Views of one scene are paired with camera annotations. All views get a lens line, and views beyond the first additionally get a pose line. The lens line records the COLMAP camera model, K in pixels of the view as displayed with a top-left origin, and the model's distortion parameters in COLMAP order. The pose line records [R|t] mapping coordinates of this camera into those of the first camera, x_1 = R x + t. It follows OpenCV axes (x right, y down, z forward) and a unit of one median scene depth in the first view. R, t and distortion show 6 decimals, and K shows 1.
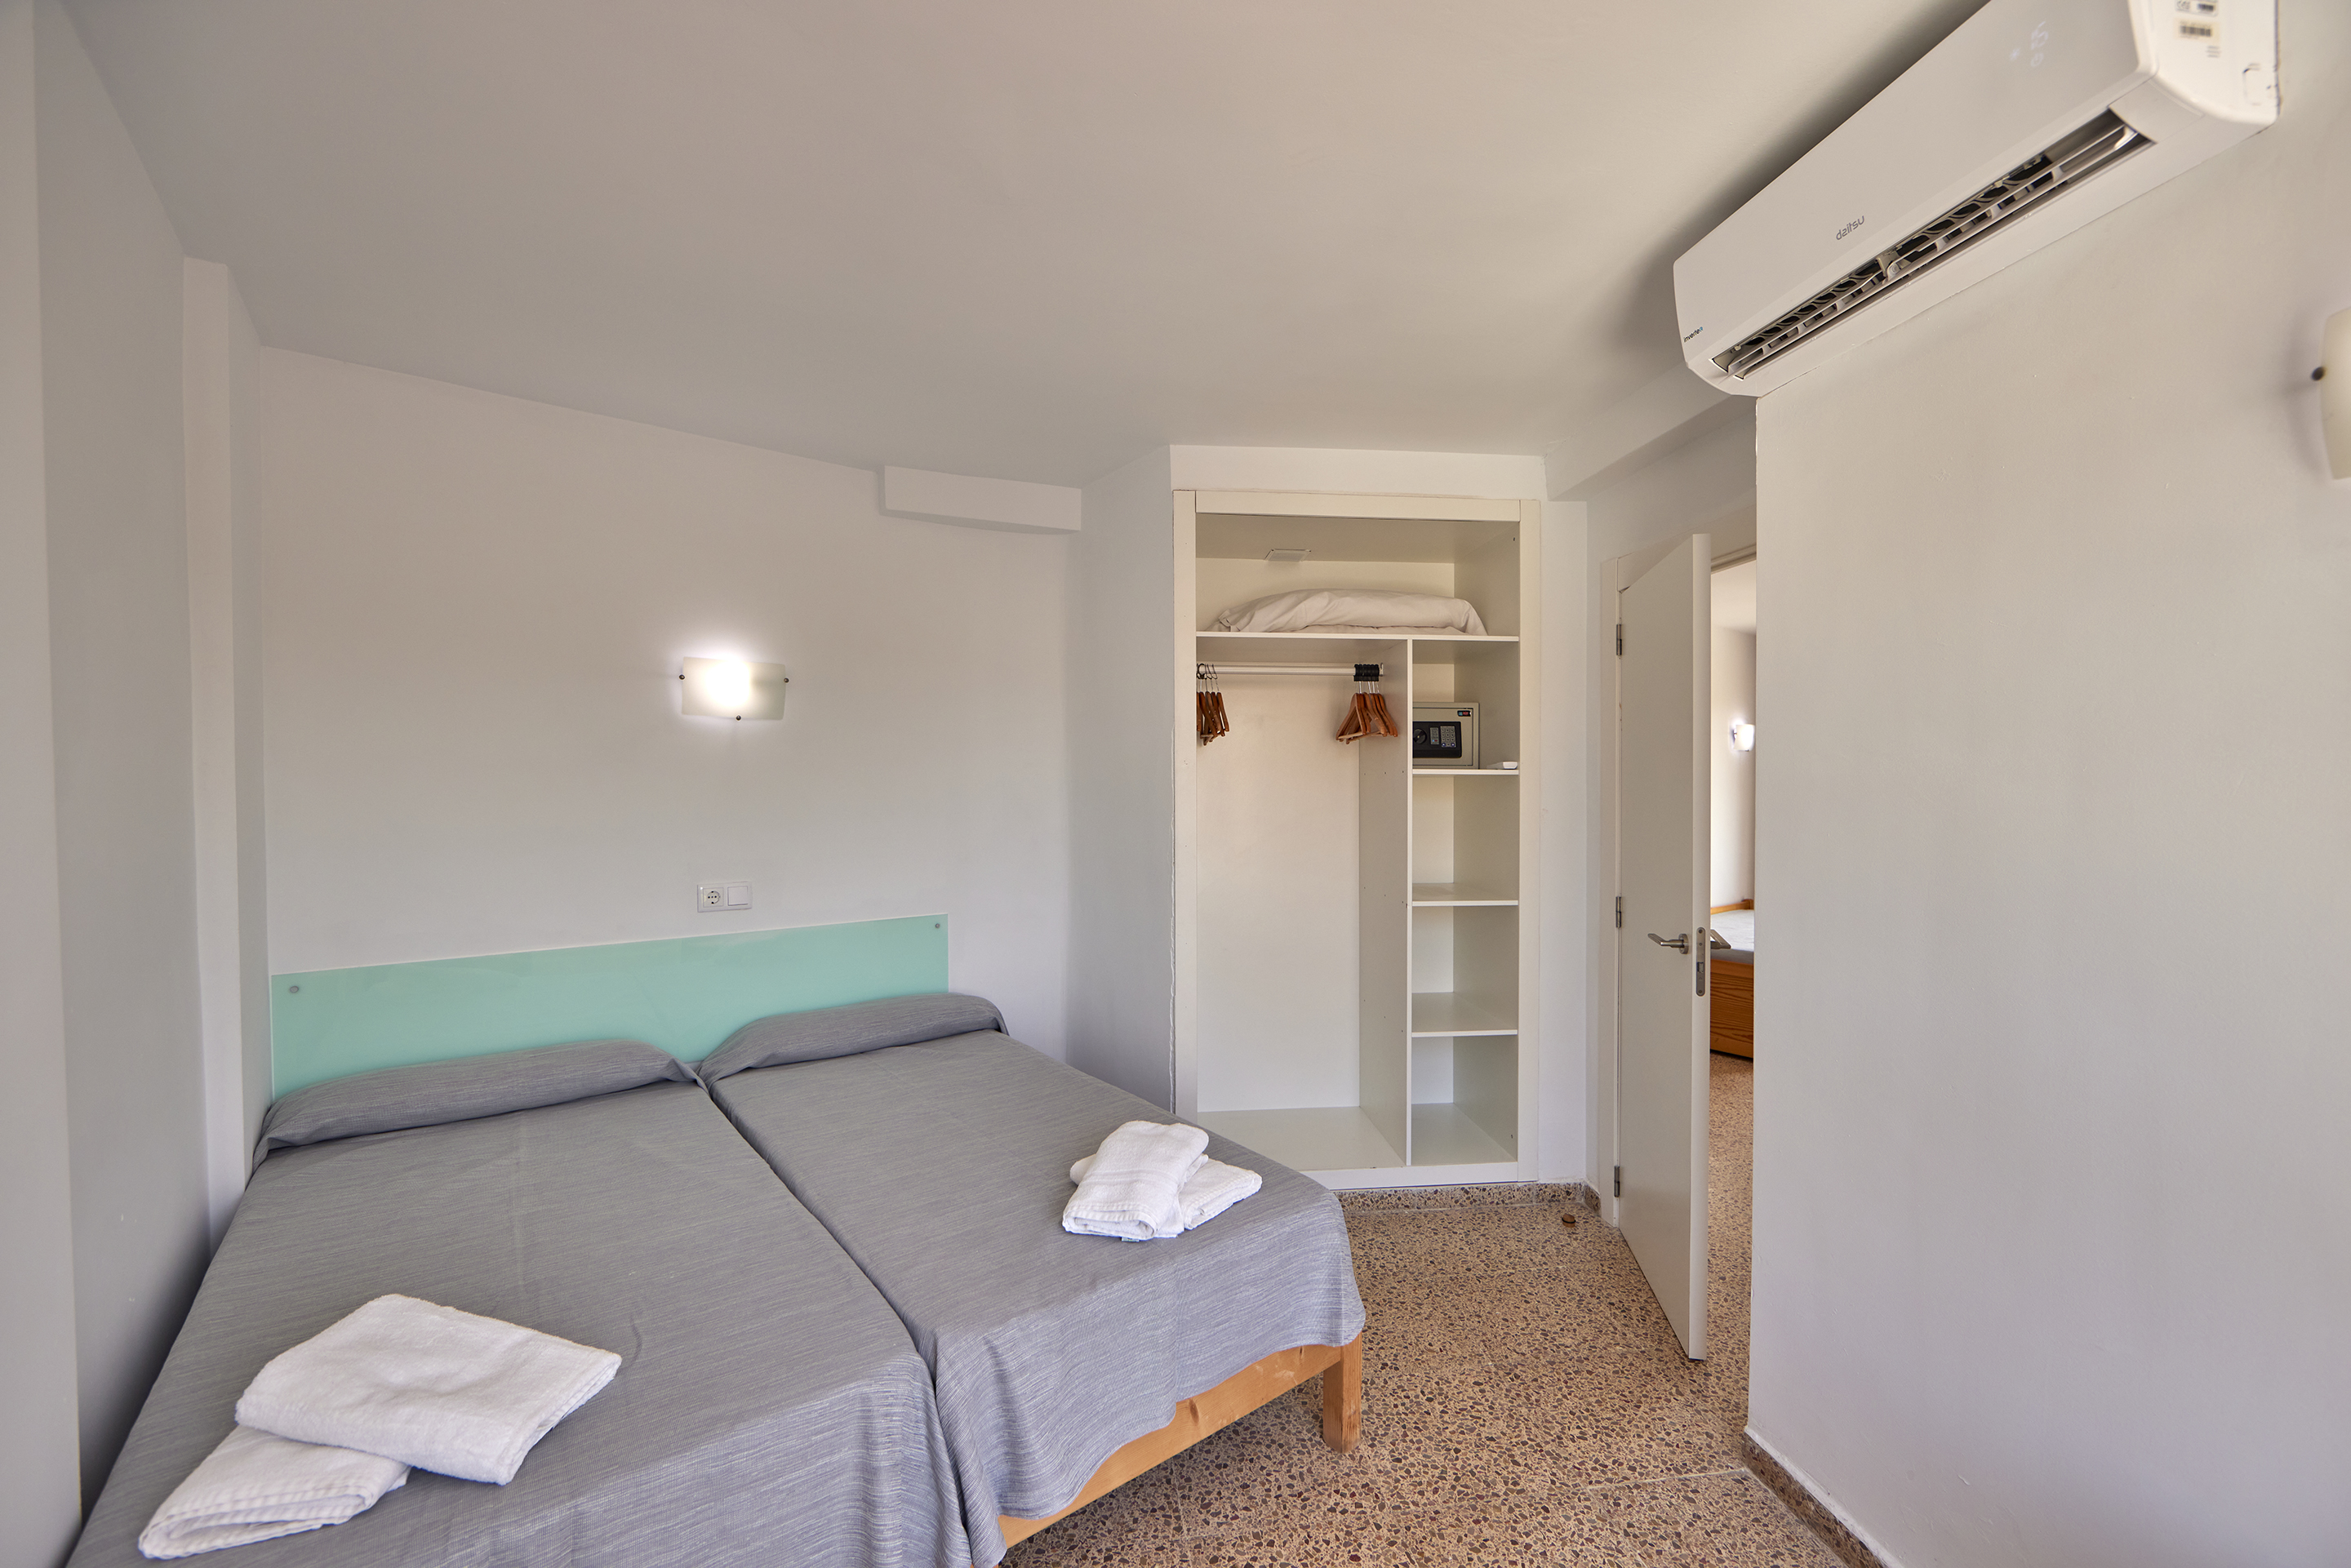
lens RADIAL K [[929.0, 0, 1180.0], [0, 929.0, 795.7], [0, 0, 1]] dist [-0.012357, 0.002866]
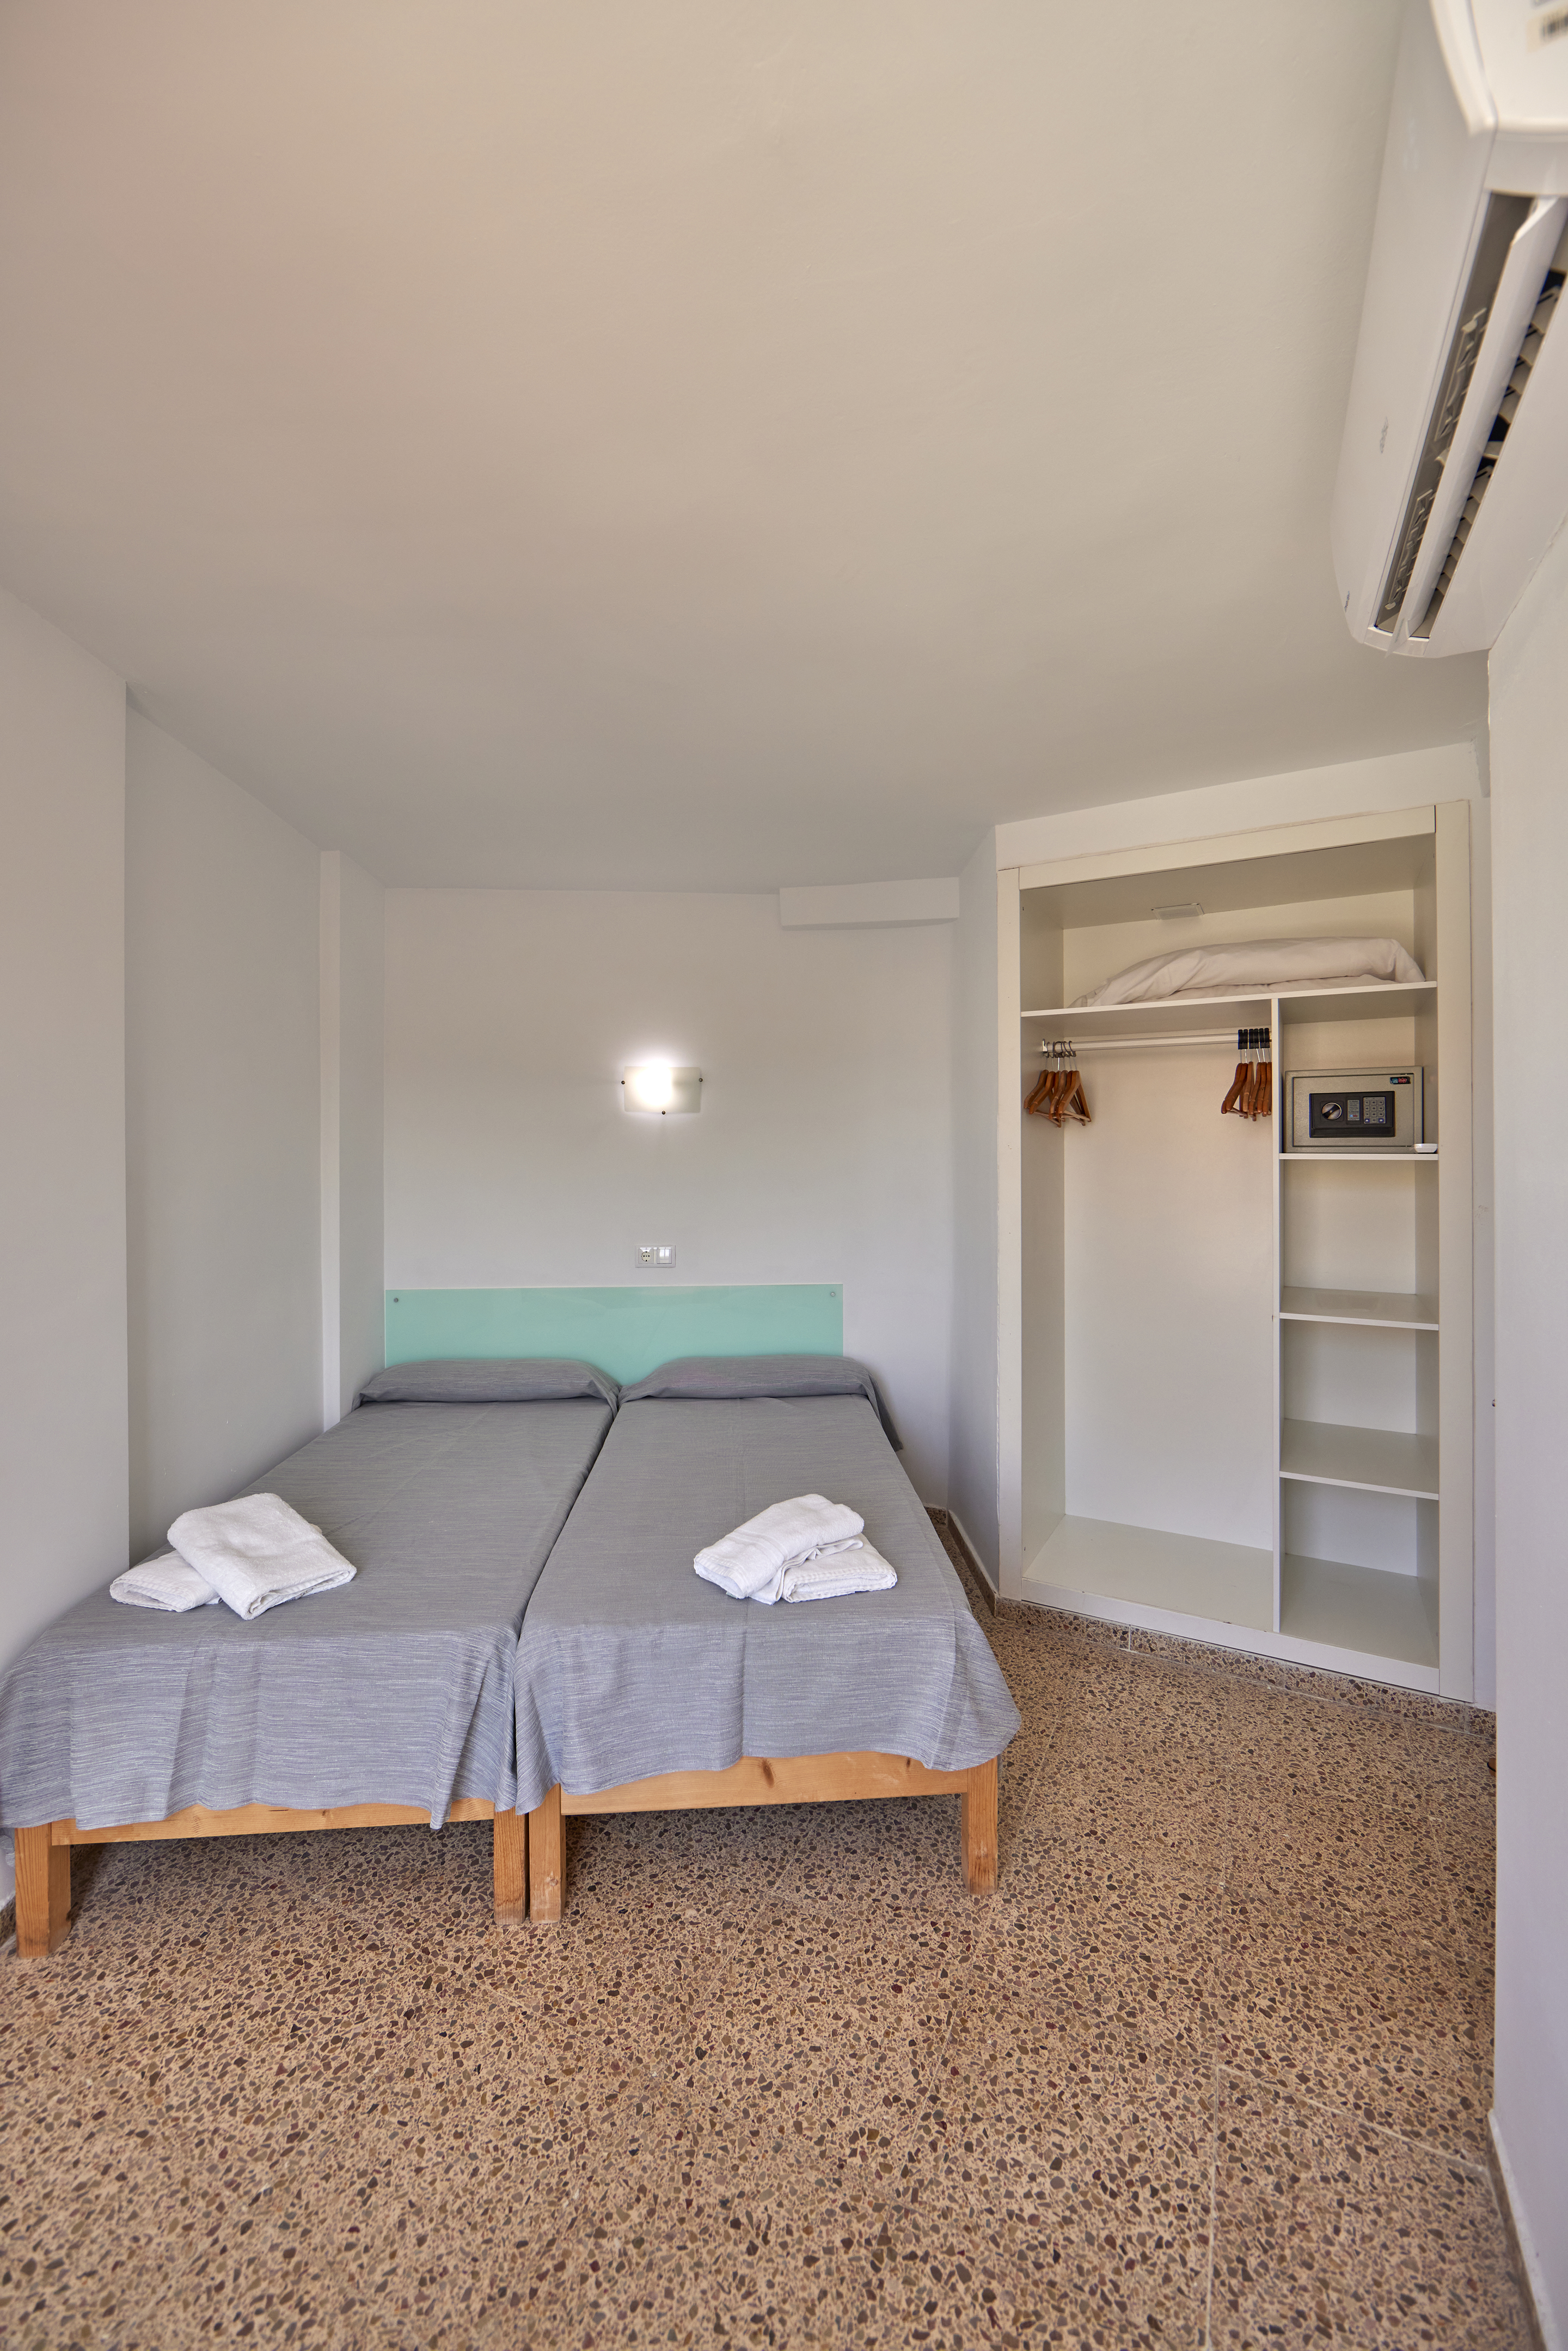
lens RADIAL K [[929.0, 0, 814.1], [0, 929.0, 1142.3], [0, 0, 1]] dist [-0.012357, 0.002866]
pose [[0.828808, -0.006310, -0.559498, 0.528945], [-0.004842, 0.999818, -0.018449, -0.030594], [0.559513, 0.018000, 0.828626, 0.111227]]
